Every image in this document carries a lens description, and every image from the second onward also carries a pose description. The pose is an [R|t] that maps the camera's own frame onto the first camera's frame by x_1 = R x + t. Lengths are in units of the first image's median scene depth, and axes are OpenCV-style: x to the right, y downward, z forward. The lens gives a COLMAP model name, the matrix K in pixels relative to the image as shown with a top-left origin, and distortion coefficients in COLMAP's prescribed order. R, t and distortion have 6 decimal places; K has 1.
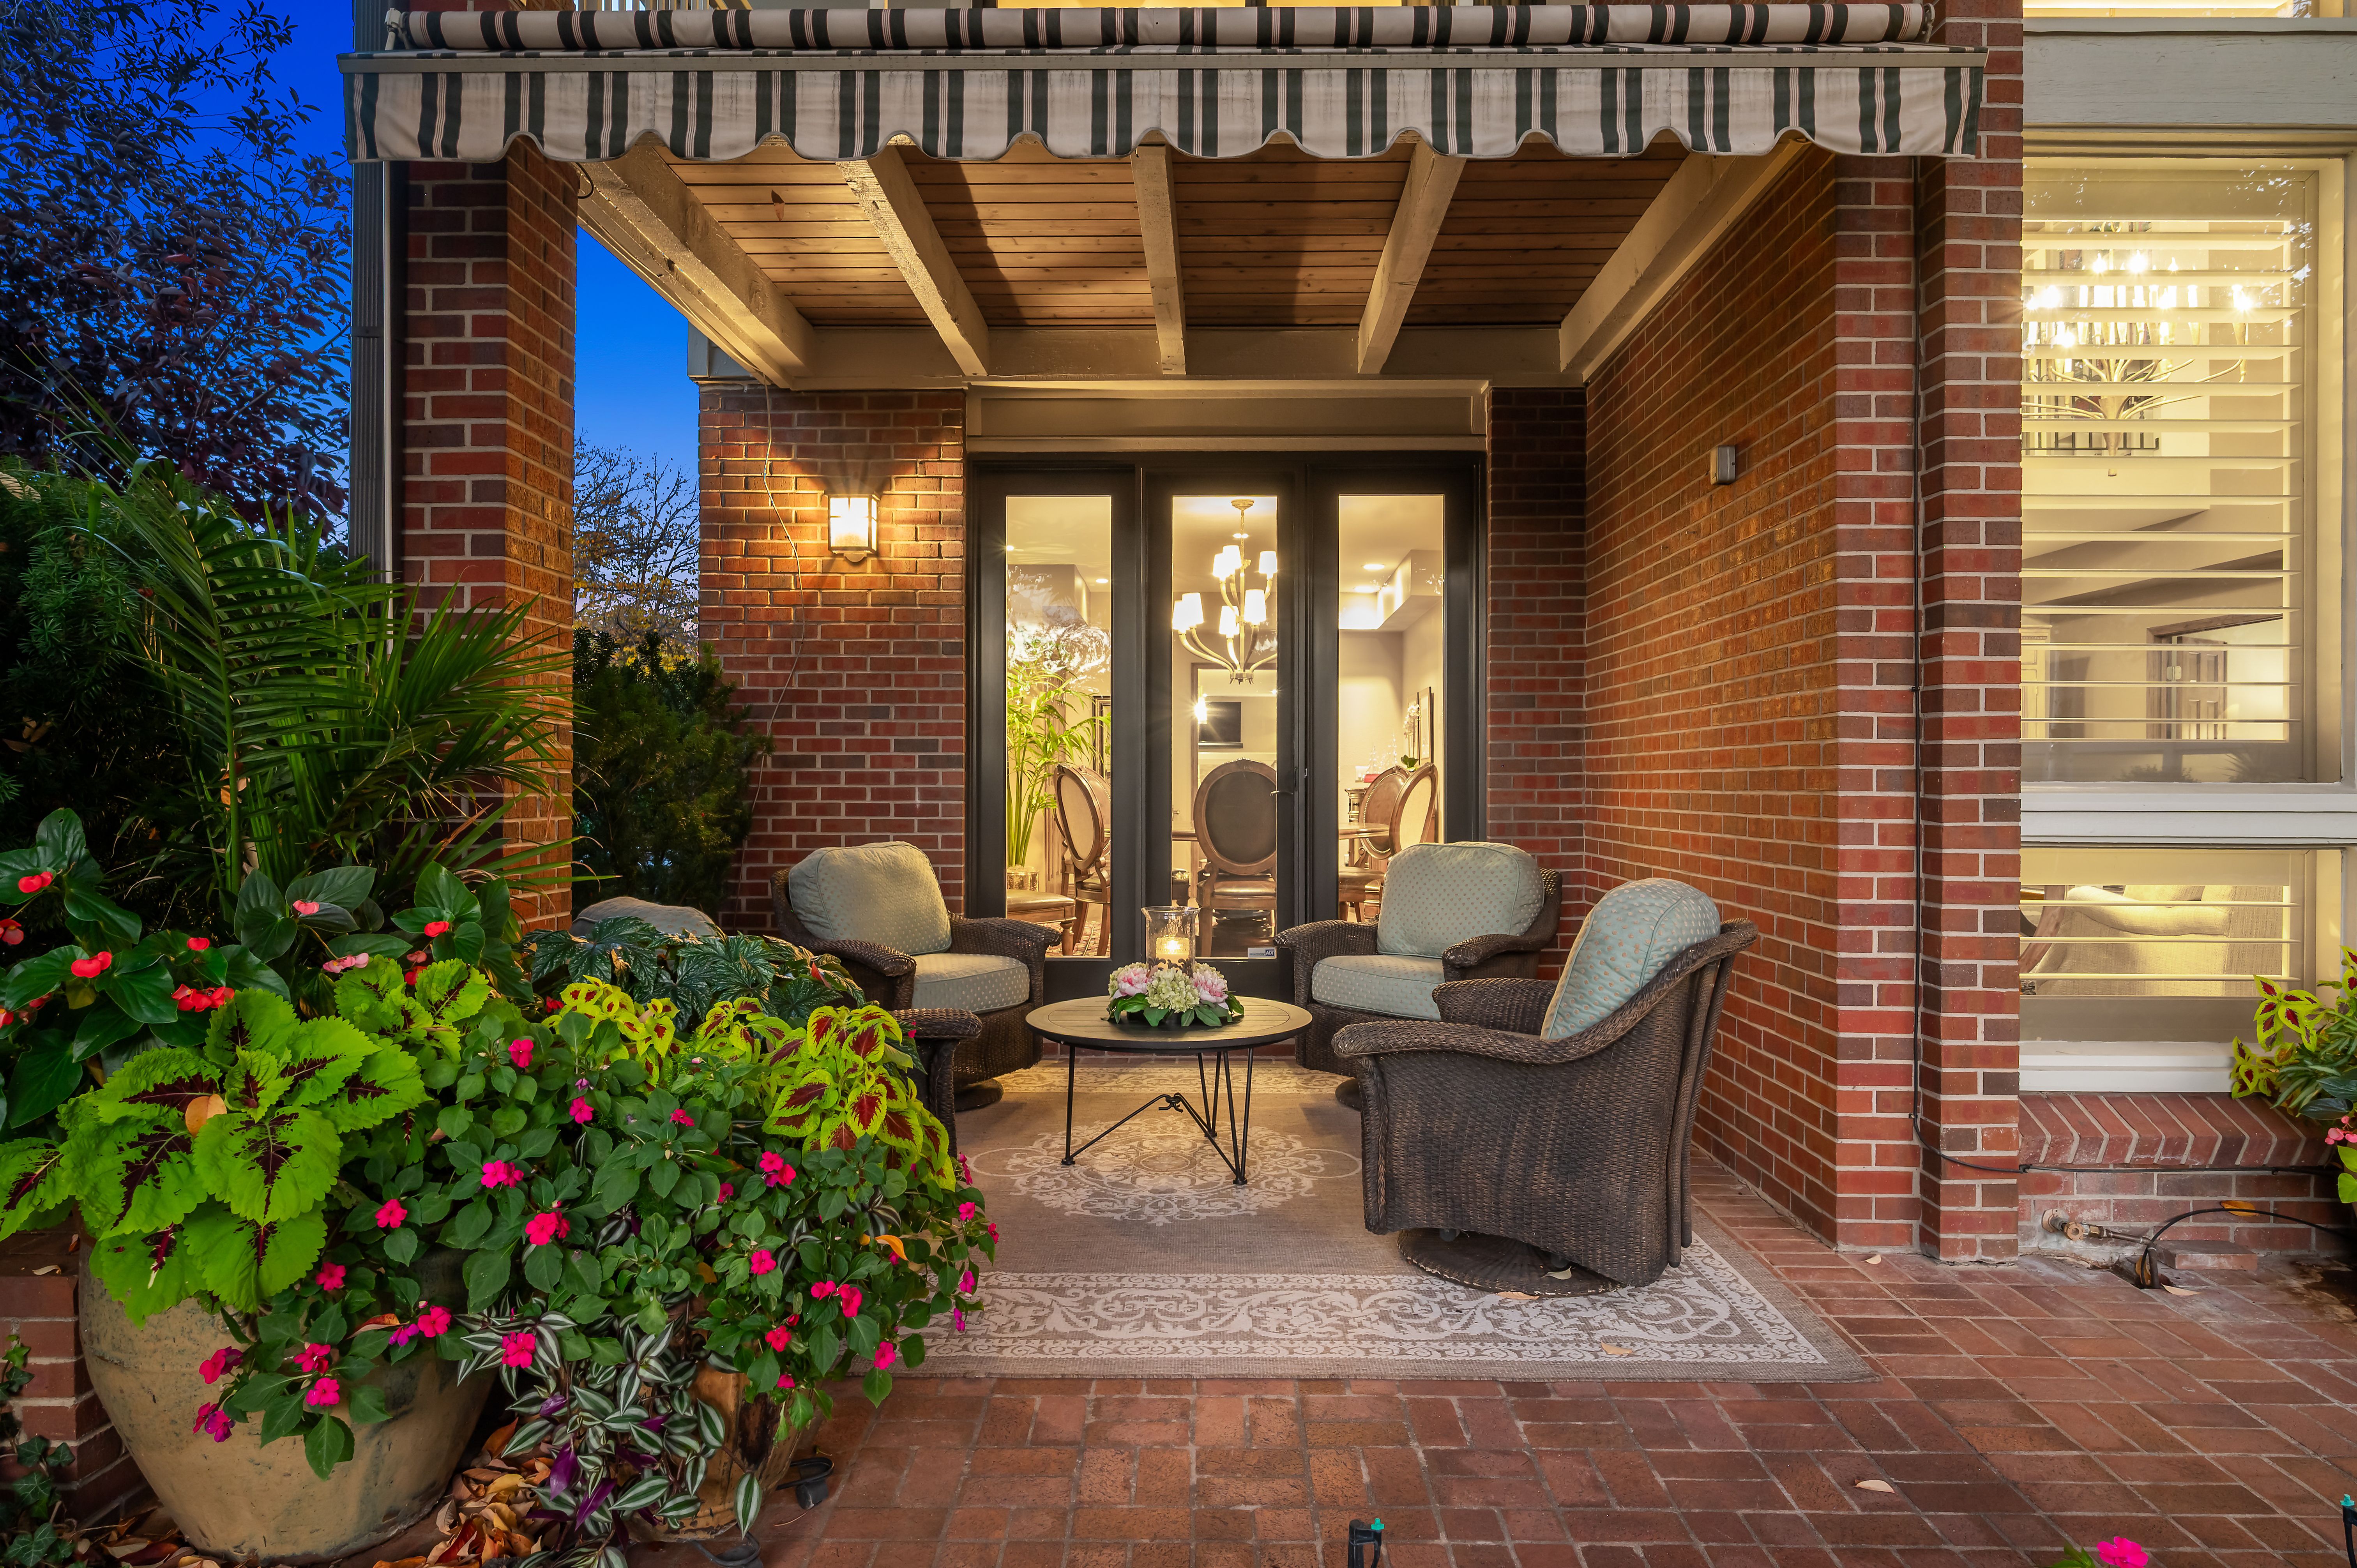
lens RADIAL K [[1603.7, 0, 1182.3], [0, 1603.7, 811.2], [0, 0, 1]] dist [-0.006186, 0.001196]
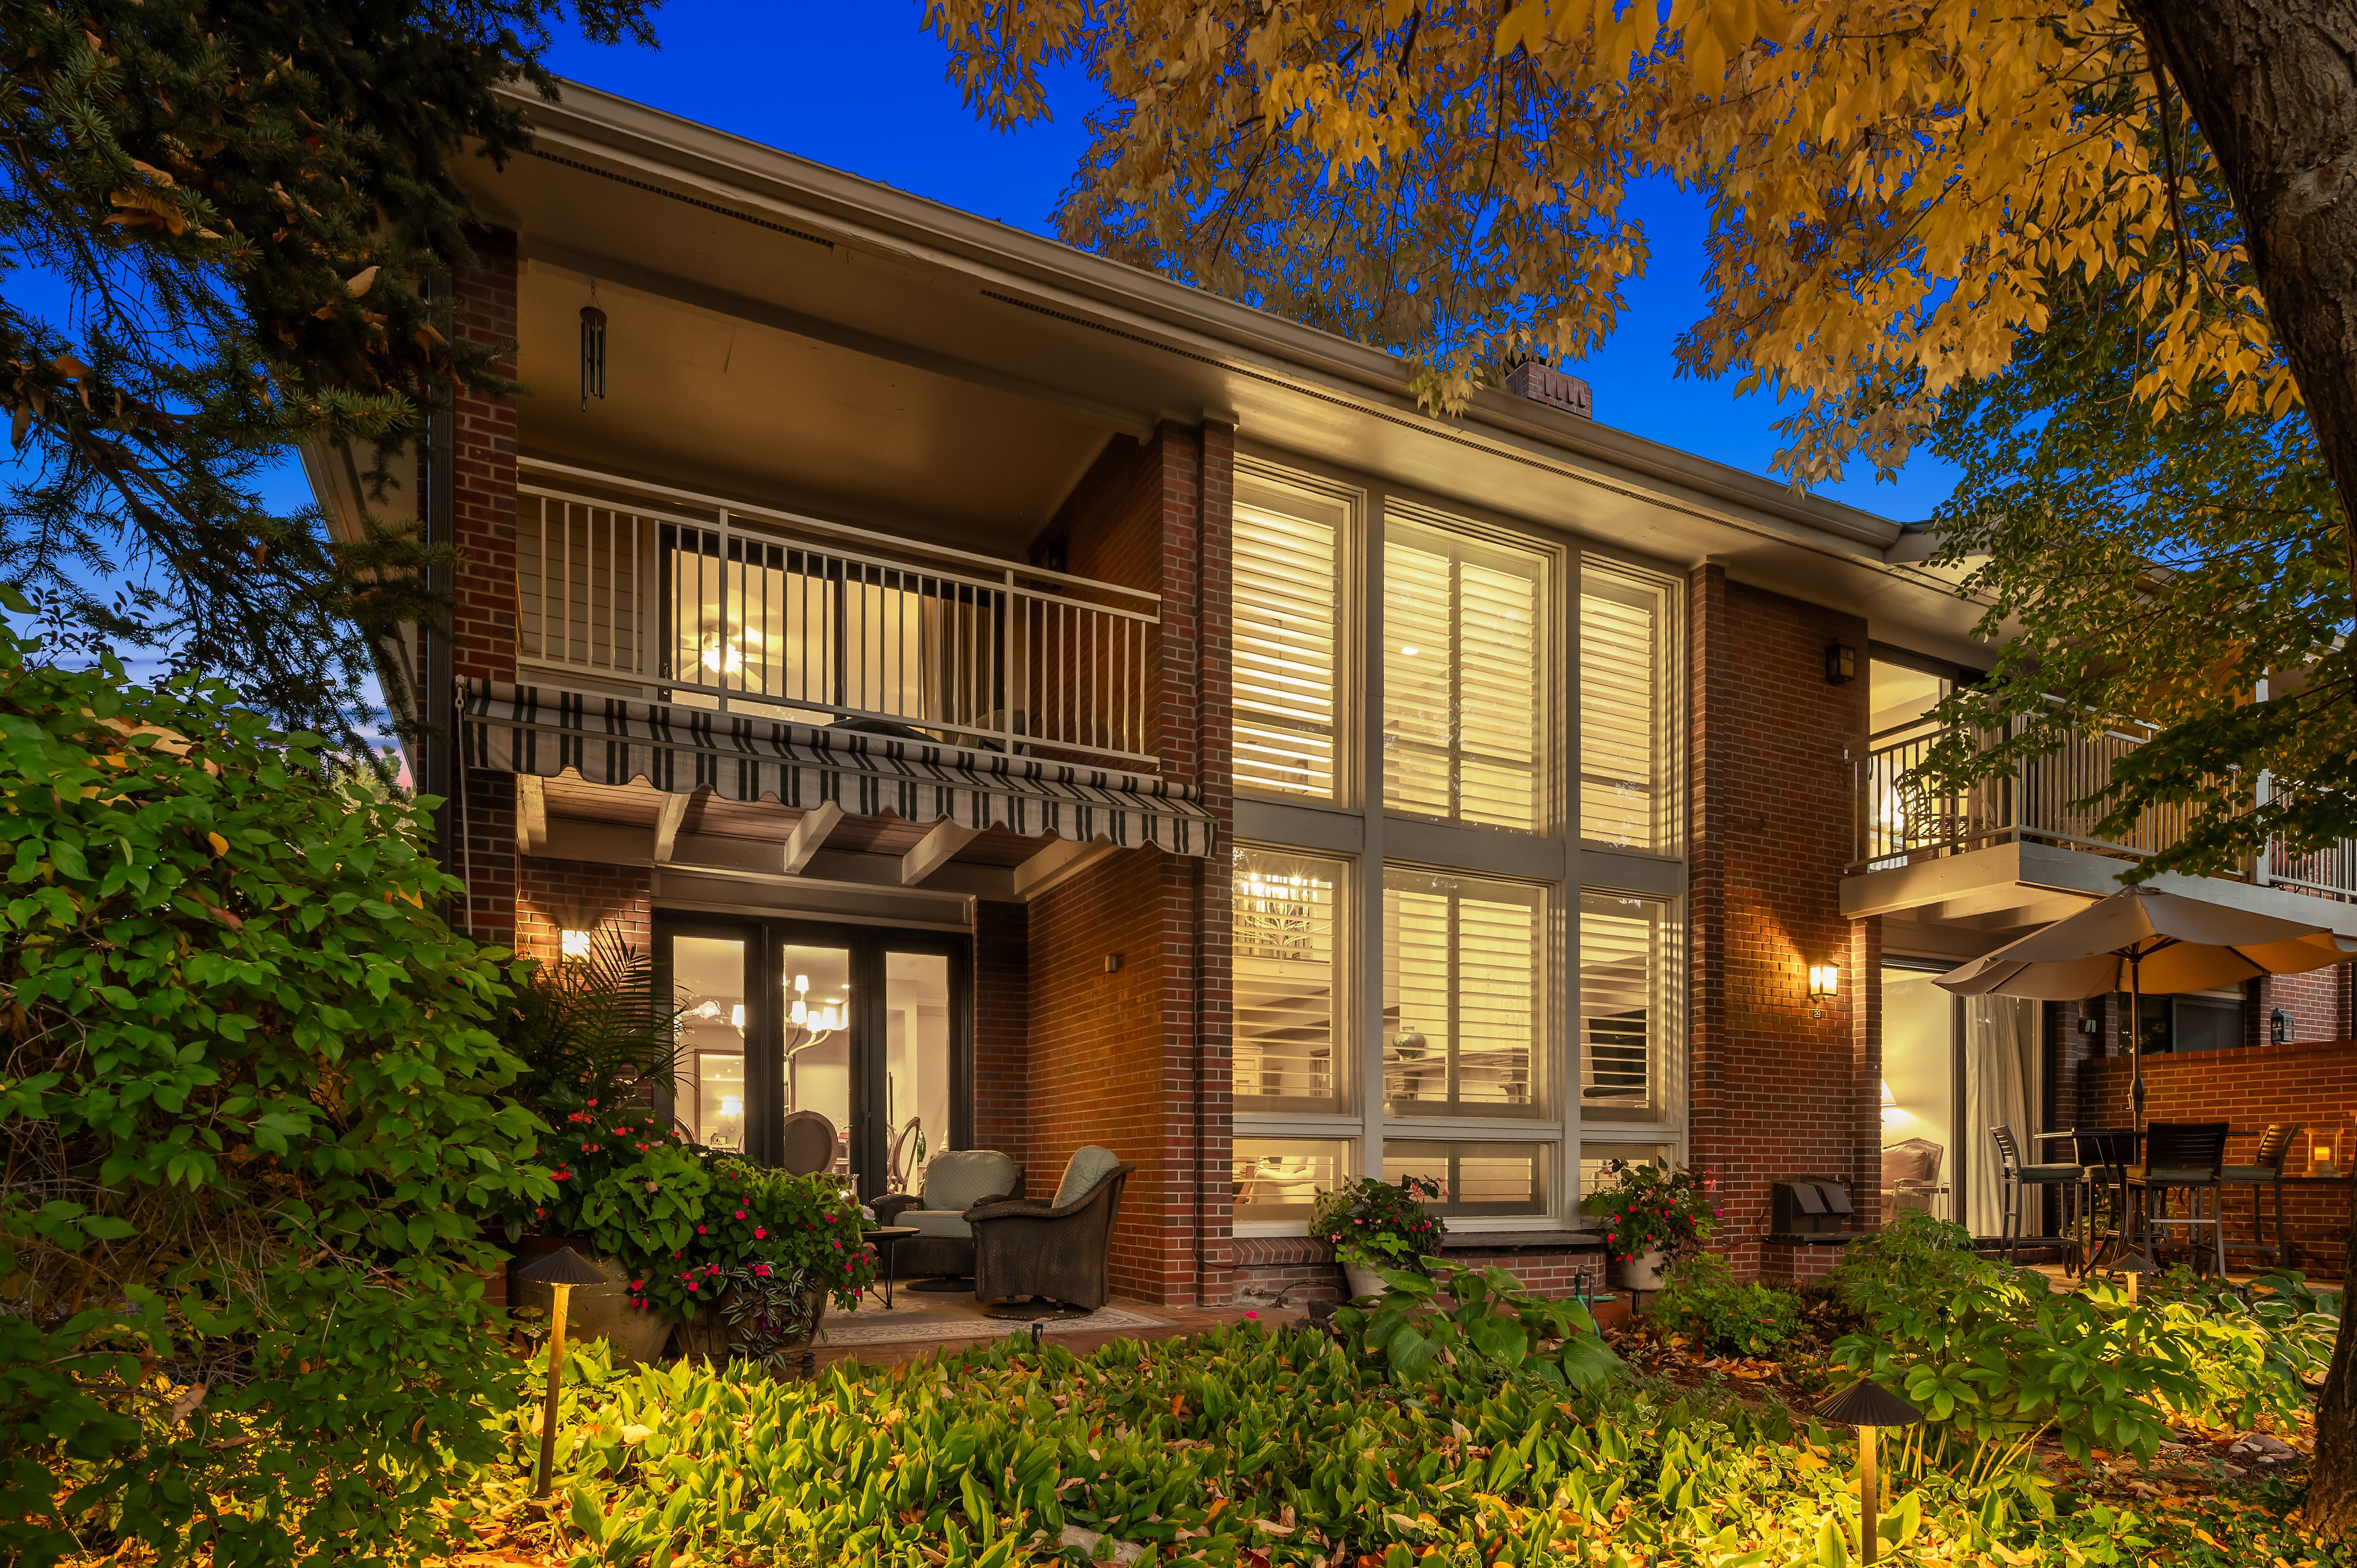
lens RADIAL K [[1379.0, 0, 1178.5], [0, 1379.0, 784.0], [0, 0, 1]] dist [-0.003709, -0.000322]
pose [[0.911215, 0.120157, 0.394018, -0.424063], [-0.001382, 0.957398, -0.288767, 0.109217], [-0.411929, 0.262584, 0.872562, -0.896217]]
